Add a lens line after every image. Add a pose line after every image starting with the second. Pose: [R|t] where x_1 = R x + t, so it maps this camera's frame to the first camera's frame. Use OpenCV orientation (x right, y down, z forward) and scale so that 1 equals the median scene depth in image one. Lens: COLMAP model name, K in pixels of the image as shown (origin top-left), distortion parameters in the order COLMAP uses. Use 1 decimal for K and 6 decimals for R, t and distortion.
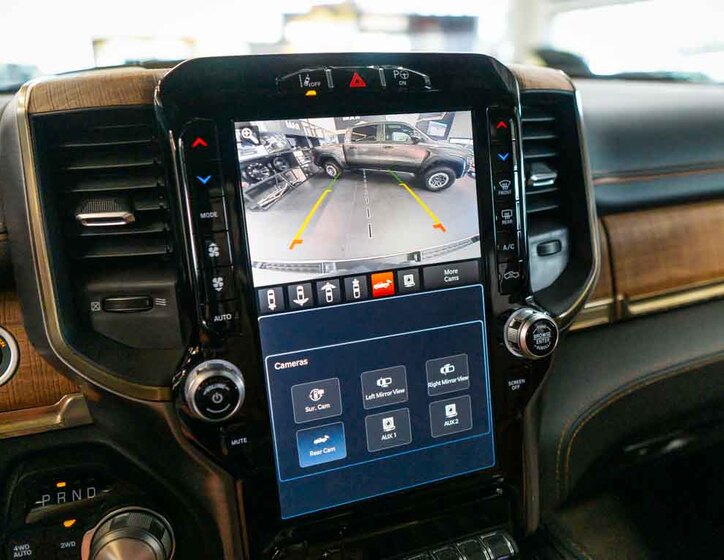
lens RADIAL K [[582.8, 0, 361.0], [0, 582.8, 277.7], [0, 0, 1]] dist [0.000259, -0.018312]
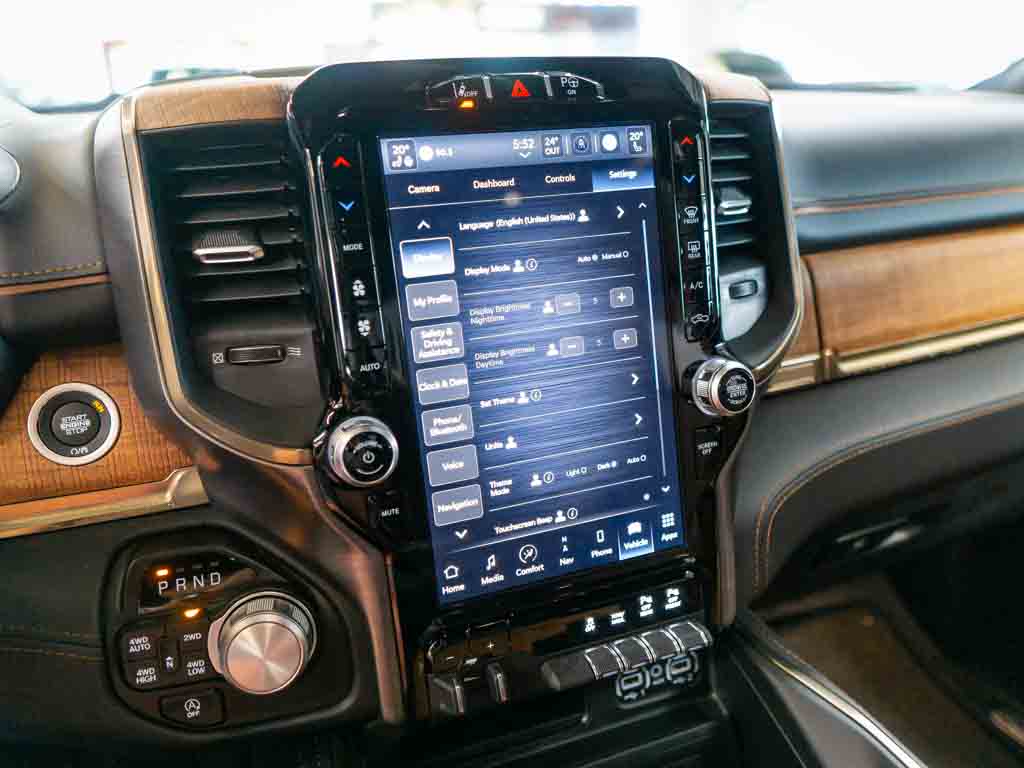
lens RADIAL K [[804.7, 0, 509.9], [0, 804.7, 383.3], [0, 0, 1]] dist [-0.013607, 0.000243]
pose [[0.999281, -0.018807, 0.032923, -0.062479], [0.018234, 0.999679, 0.017608, 0.066870], [-0.033244, -0.016995, 0.999303, -0.172676]]
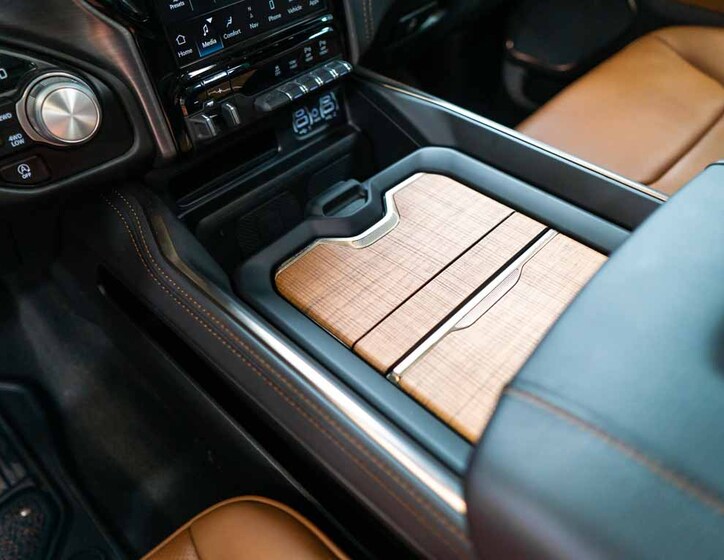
lens RADIAL K [[582.8, 0, 363.5], [0, 582.8, 279.5], [0, 0, 1]] dist [0.000259, -0.018312]
pose [[0.888669, -0.324143, 0.324344, -0.319726], [0.152959, 0.876360, 0.456723, 0.296438], [-0.432286, -0.356264, 0.828375, -0.325201]]
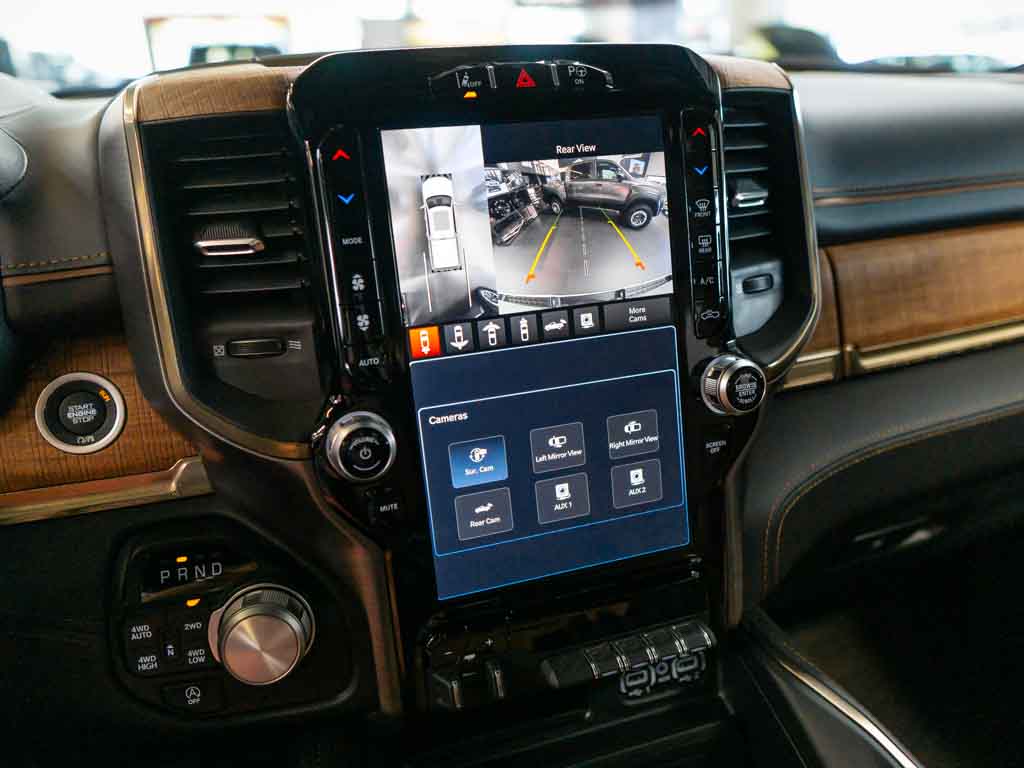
lens RADIAL K [[804.7, 0, 509.5], [0, 804.7, 384.0], [0, 0, 1]] dist [-0.013607, 0.000243]
pose [[0.999938, -0.004109, -0.010395, -0.017009], [0.004559, 0.999038, 0.043605, 0.044567], [0.010205, -0.043650, 0.998995, -0.157480]]
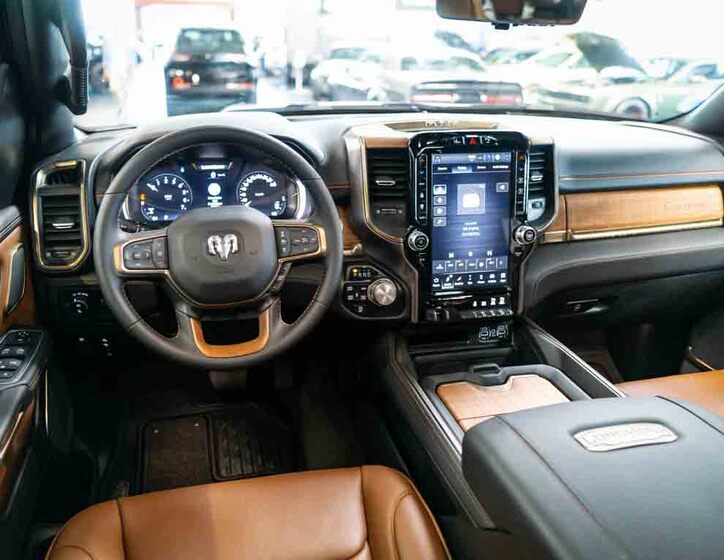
lens RADIAL K [[582.8, 0, 309.2], [0, 582.8, 278.1], [0, 0, 1]] dist [0.000259, -0.018312]
pose [[0.991462, 0.079726, -0.103184, -0.431868], [-0.074360, 0.995722, 0.054844, 0.232349], [0.107115, -0.046703, 0.993149, -1.898832]]
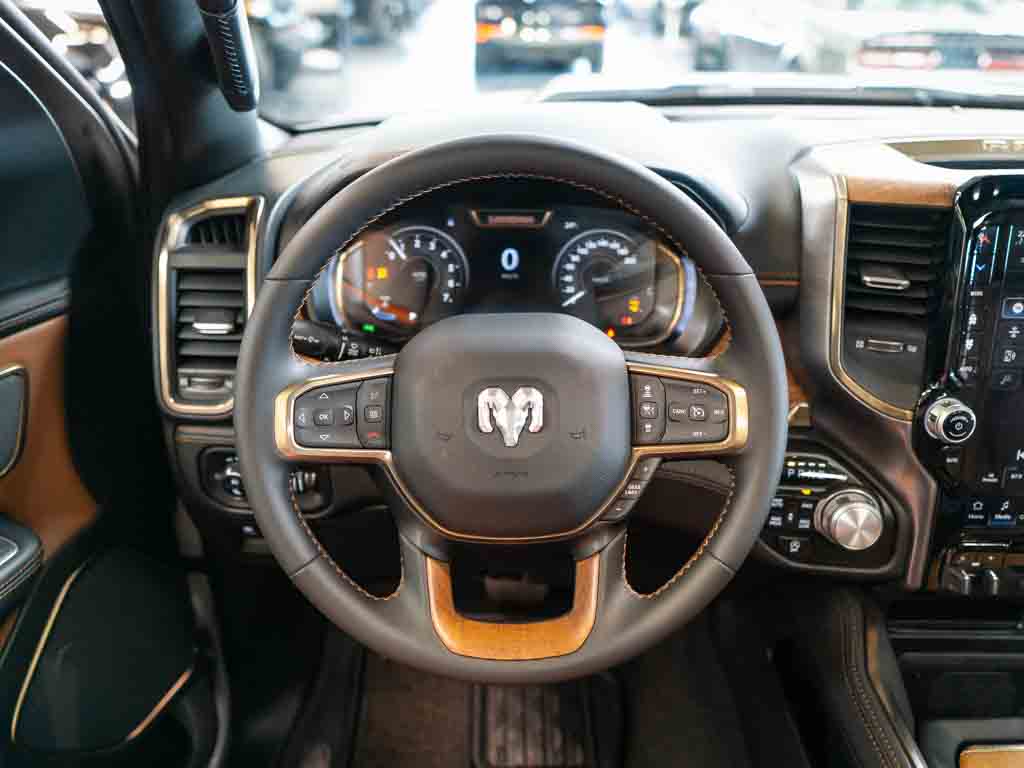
lens RADIAL K [[804.7, 0, 500.6], [0, 804.7, 379.3], [0, 0, 1]] dist [-0.013607, 0.000243]
pose [[0.943482, 0.177267, -0.280034, -0.650852], [-0.141242, 0.979427, 0.144128, -0.020848], [0.299822, -0.096430, 0.949109, -0.970066]]
